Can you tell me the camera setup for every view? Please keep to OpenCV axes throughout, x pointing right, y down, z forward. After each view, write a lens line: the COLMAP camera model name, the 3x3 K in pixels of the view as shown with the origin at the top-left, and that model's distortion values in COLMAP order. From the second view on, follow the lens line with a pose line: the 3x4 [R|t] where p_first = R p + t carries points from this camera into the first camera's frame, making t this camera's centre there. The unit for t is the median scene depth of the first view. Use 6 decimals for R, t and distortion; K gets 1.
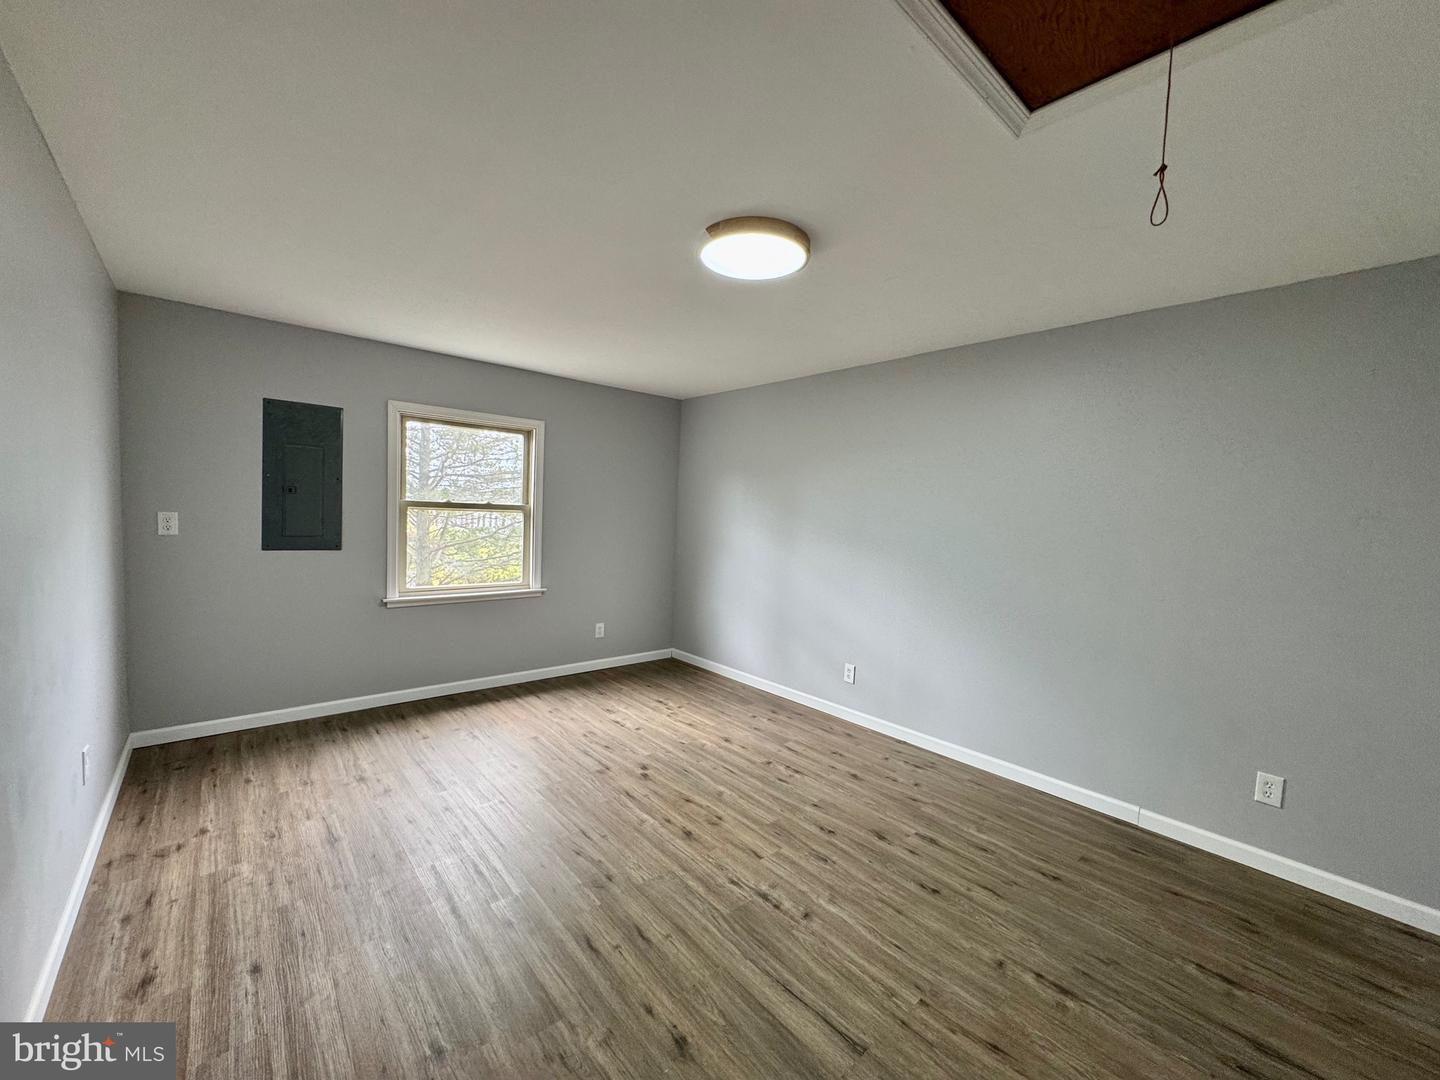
lens RADIAL K [[573.7, 0, 720.5], [0, 573.7, 539.3], [0, 0, 1]] dist [-0.000440, 0.000018]
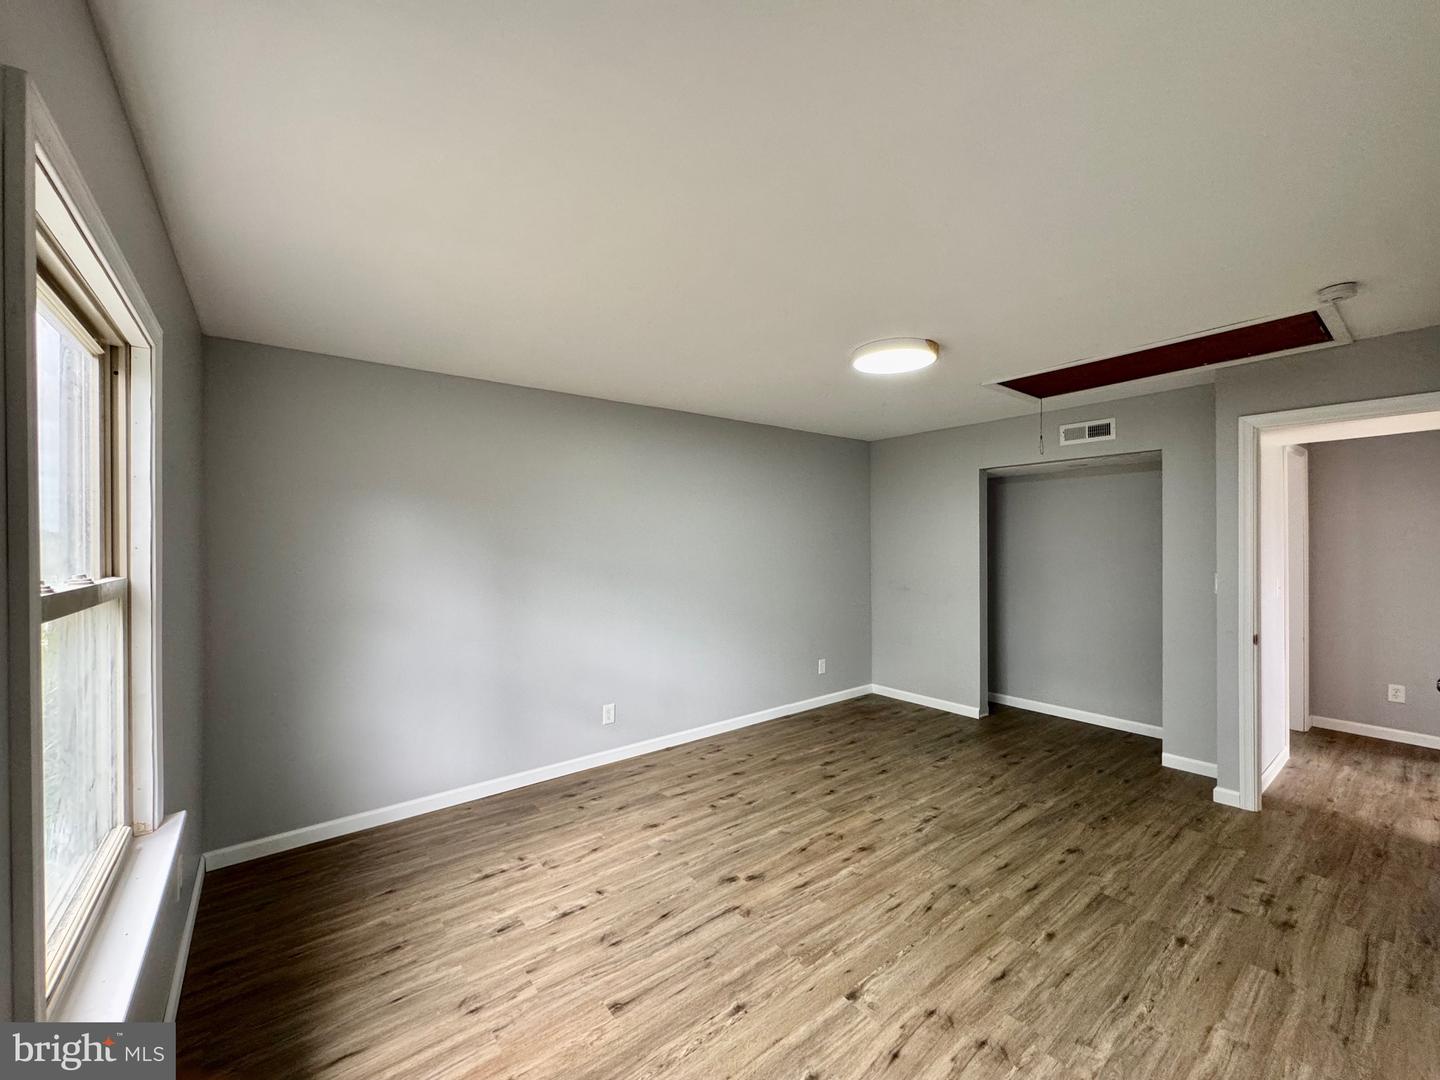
lens RADIAL K [[573.7, 0, 719.2], [0, 573.7, 541.4], [0, 0, 1]] dist [-0.000440, 0.000018]
pose [[0.059235, -0.040591, 0.997418, -0.956902], [0.059303, 0.997551, 0.037075, -0.108445], [-0.996481, 0.056954, 0.061497, 0.984522]]
